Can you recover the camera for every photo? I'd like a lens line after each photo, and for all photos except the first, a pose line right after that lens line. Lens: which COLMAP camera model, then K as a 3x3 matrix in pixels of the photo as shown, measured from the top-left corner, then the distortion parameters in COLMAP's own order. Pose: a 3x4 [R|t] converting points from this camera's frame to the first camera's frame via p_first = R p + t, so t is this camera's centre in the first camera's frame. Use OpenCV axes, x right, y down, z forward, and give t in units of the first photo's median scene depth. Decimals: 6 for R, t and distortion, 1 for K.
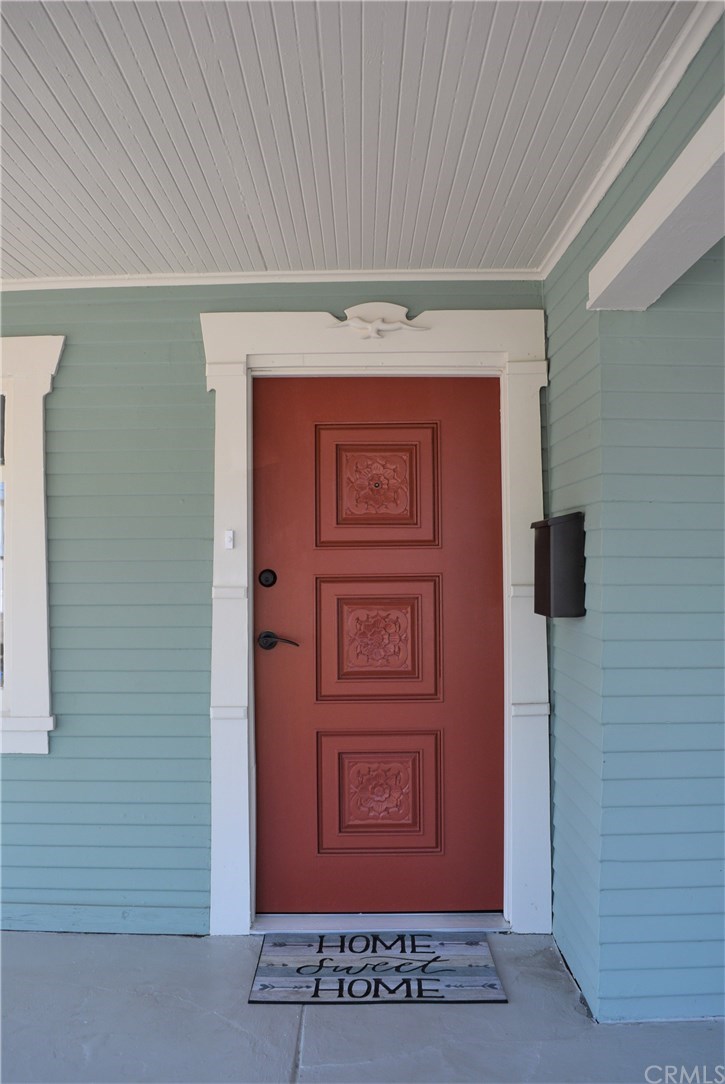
lens RADIAL K [[849.1, 0, 355.0], [0, 849.1, 536.8], [0, 0, 1]] dist [-0.097763, 0.025417]
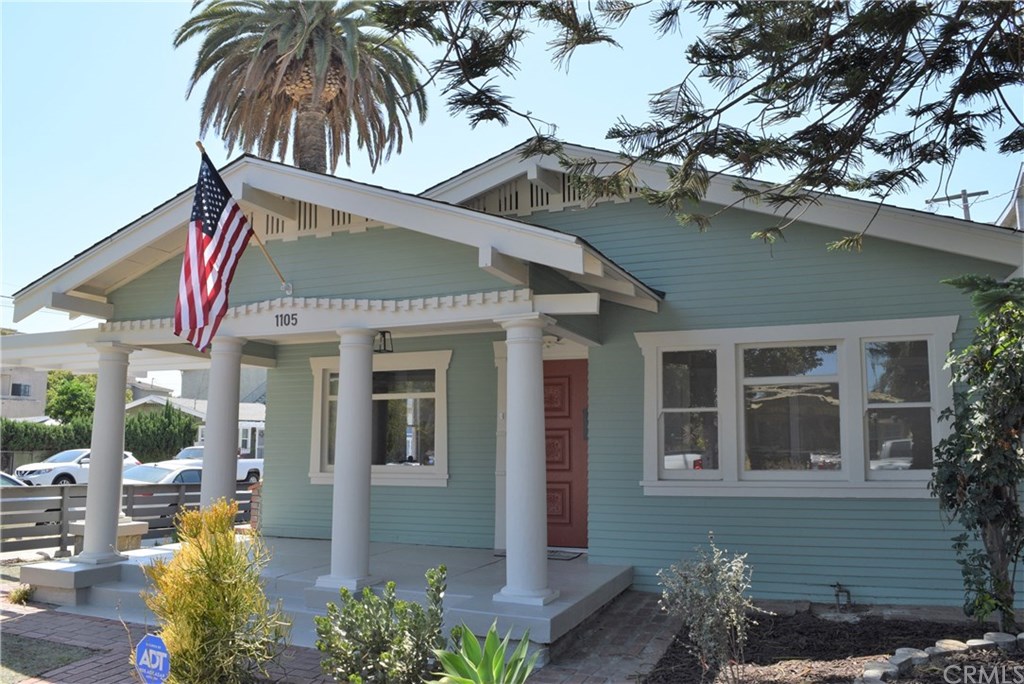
lens RADIAL K [[802.1, 0, 516.9], [0, 802.1, 339.4], [0, 0, 1]] dist [-0.097763, 0.025417]
pose [[0.930843, -0.040989, -0.363113, 0.949575], [0.006105, 0.995295, -0.096701, 0.007440], [0.365368, 0.087797, 0.926713, -1.655346]]
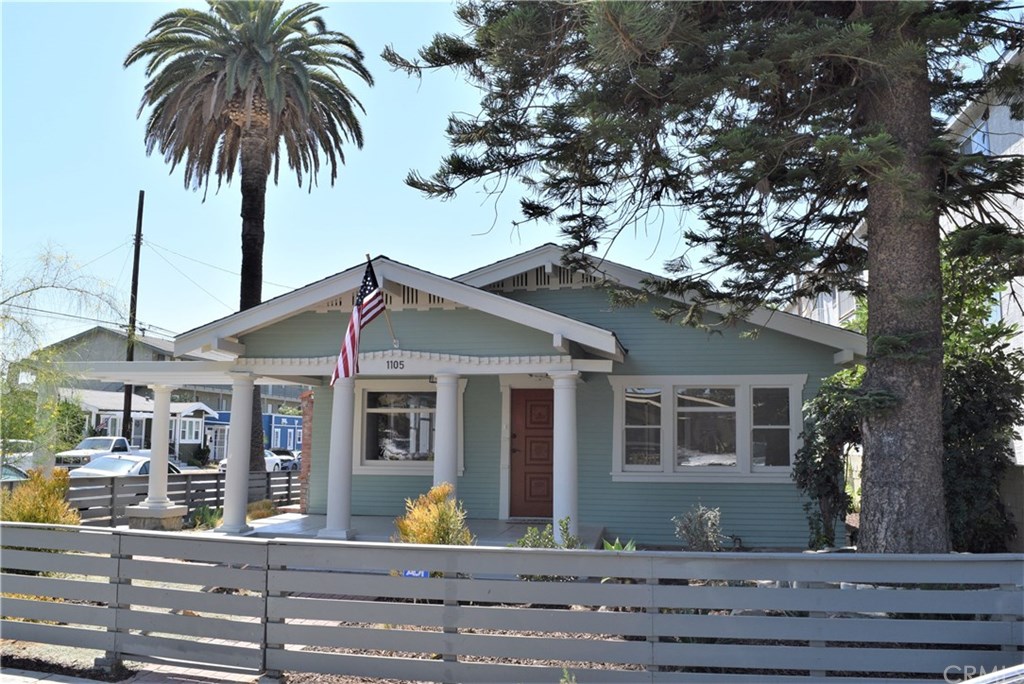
lens RADIAL K [[802.1, 0, 516.9], [0, 802.1, 339.0], [0, 0, 1]] dist [-0.097763, 0.025417]
pose [[0.985555, -0.004375, -0.169301, 0.604747], [-0.010470, 0.996180, -0.086693, -0.089874], [0.169034, 0.087213, 0.981744, -3.045215]]
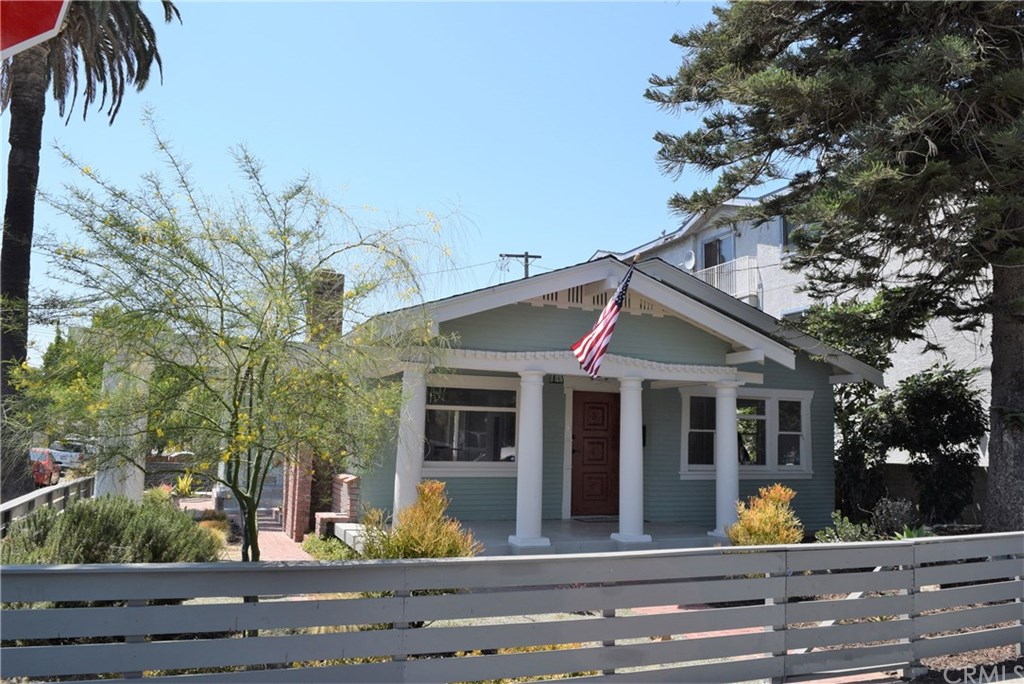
lens RADIAL K [[802.1, 0, 515.4], [0, 802.1, 334.3], [0, 0, 1]] dist [-0.097763, 0.025417]
pose [[0.922619, 0.079074, 0.377520, -2.008797], [-0.044826, 0.994110, -0.098673, -0.057391], [-0.383099, 0.074115, 0.920729, -2.760539]]
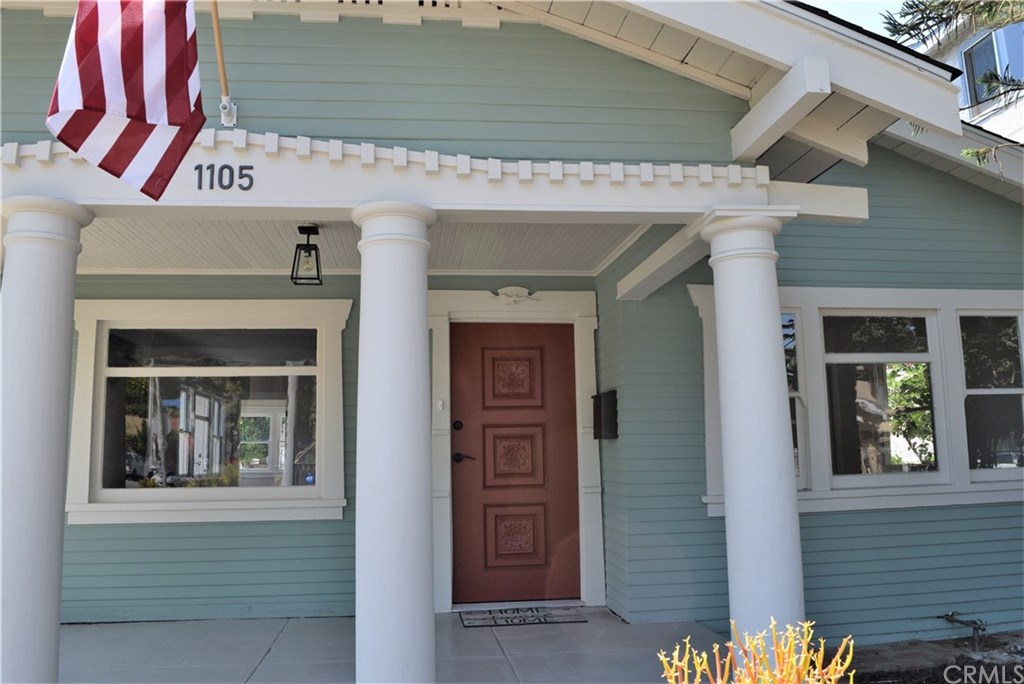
lens RADIAL K [[802.1, 0, 518.1], [0, 802.1, 340.8], [0, 0, 1]] dist [-0.097763, 0.025417]
pose [[0.989535, 0.008887, 0.144016, -0.236788], [0.006998, 0.993972, -0.109414, 0.058371], [-0.144121, 0.109277, 0.983508, -0.859586]]
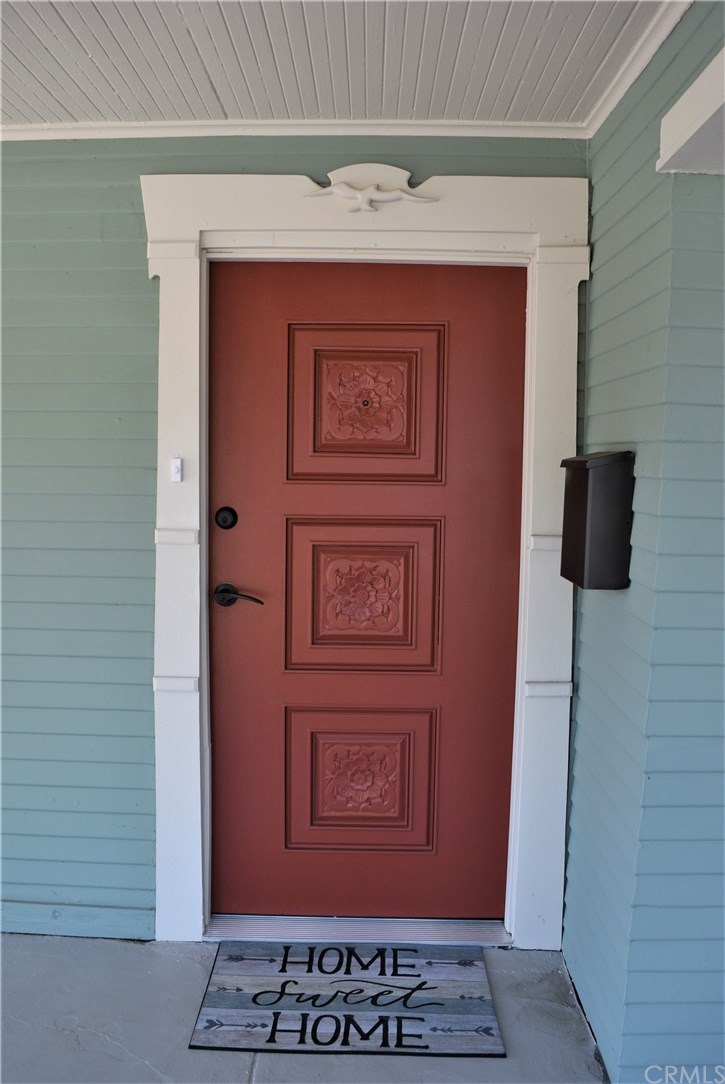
lens RADIAL K [[849.1, 0, 358.7], [0, 849.1, 535.0], [0, 0, 1]] dist [-0.097763, 0.025417]
pose [[0.999755, 0.021670, -0.004574, 0.026306], [-0.020972, 0.992673, 0.118996, -0.033612], [0.007120, -0.118871, 0.992884, 0.209854]]
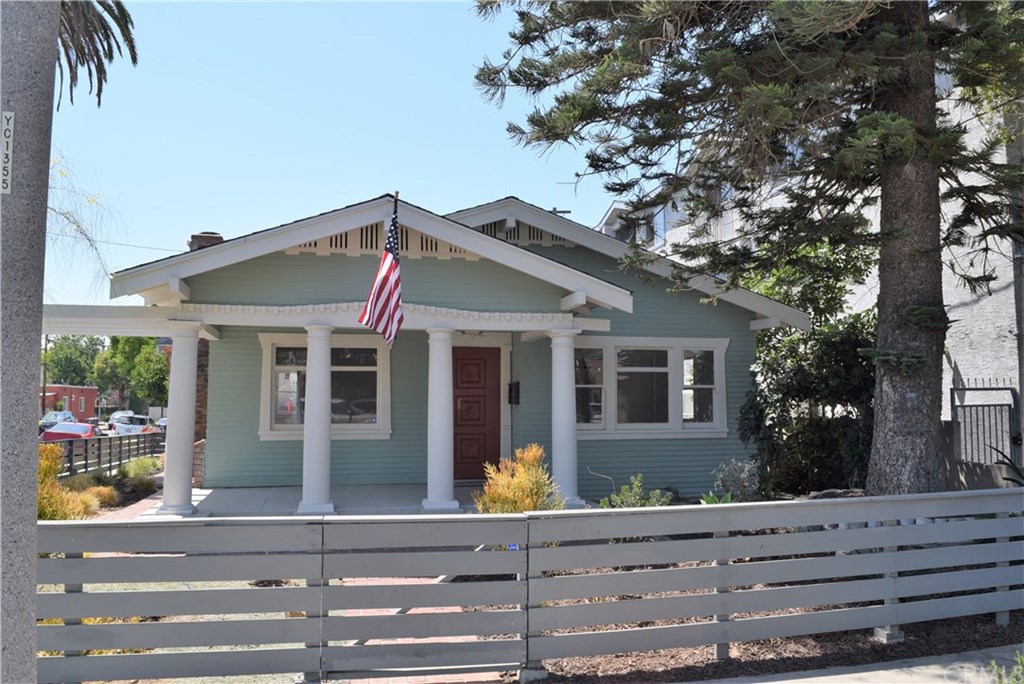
lens RADIAL K [[802.1, 0, 516.7], [0, 802.1, 341.5], [0, 0, 1]] dist [-0.097763, 0.025417]
pose [[0.970331, 0.025015, 0.240483, -0.708528], [-0.015580, 0.999035, -0.041055, -0.060440], [-0.241278, 0.036090, 0.969785, -2.871609]]
